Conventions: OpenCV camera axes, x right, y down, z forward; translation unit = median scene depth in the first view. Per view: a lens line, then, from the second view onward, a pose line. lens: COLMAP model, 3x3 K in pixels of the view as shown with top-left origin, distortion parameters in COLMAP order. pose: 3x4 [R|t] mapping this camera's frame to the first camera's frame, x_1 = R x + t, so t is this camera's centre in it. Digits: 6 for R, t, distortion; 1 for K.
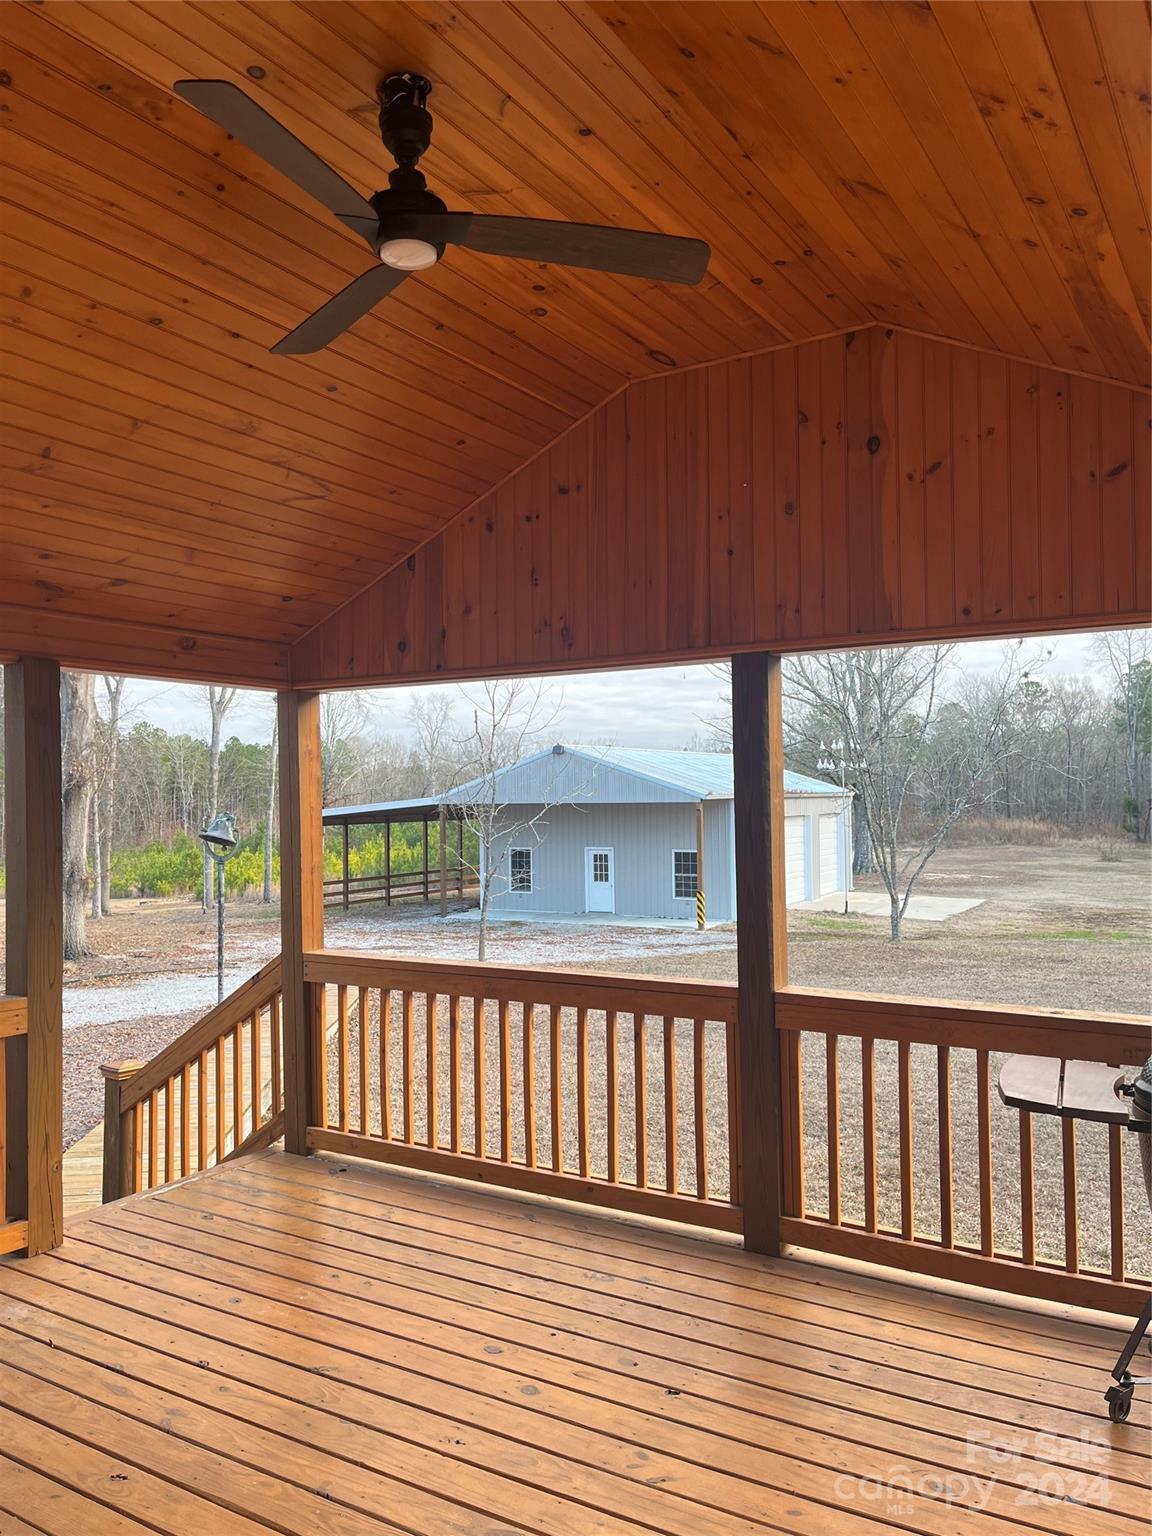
lens RADIAL K [[1168.0, 0, 564.9], [0, 1168.0, 772.9], [0, 0, 1]] dist [0.025073, -0.036229]
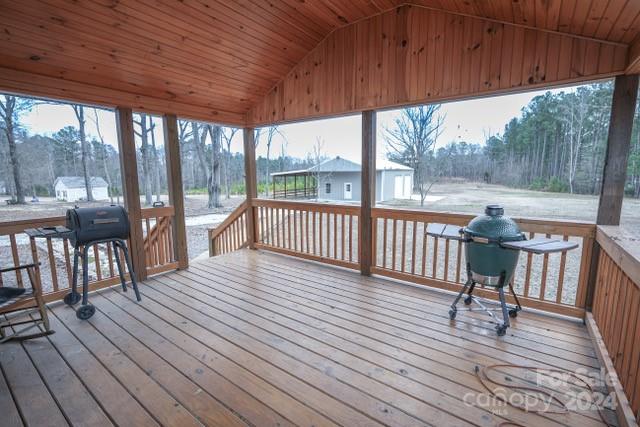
lens RADIAL K [[290.0, 0, 323.8], [0, 290.0, 212.9], [0, 0, 1]] dist [-0.020962, 0.000096]
pose [[0.997988, 0.015197, -0.061558, 0.084861], [-0.005034, 0.986777, 0.162004, 0.056543], [0.063206, -0.161368, 0.984868, 0.097186]]
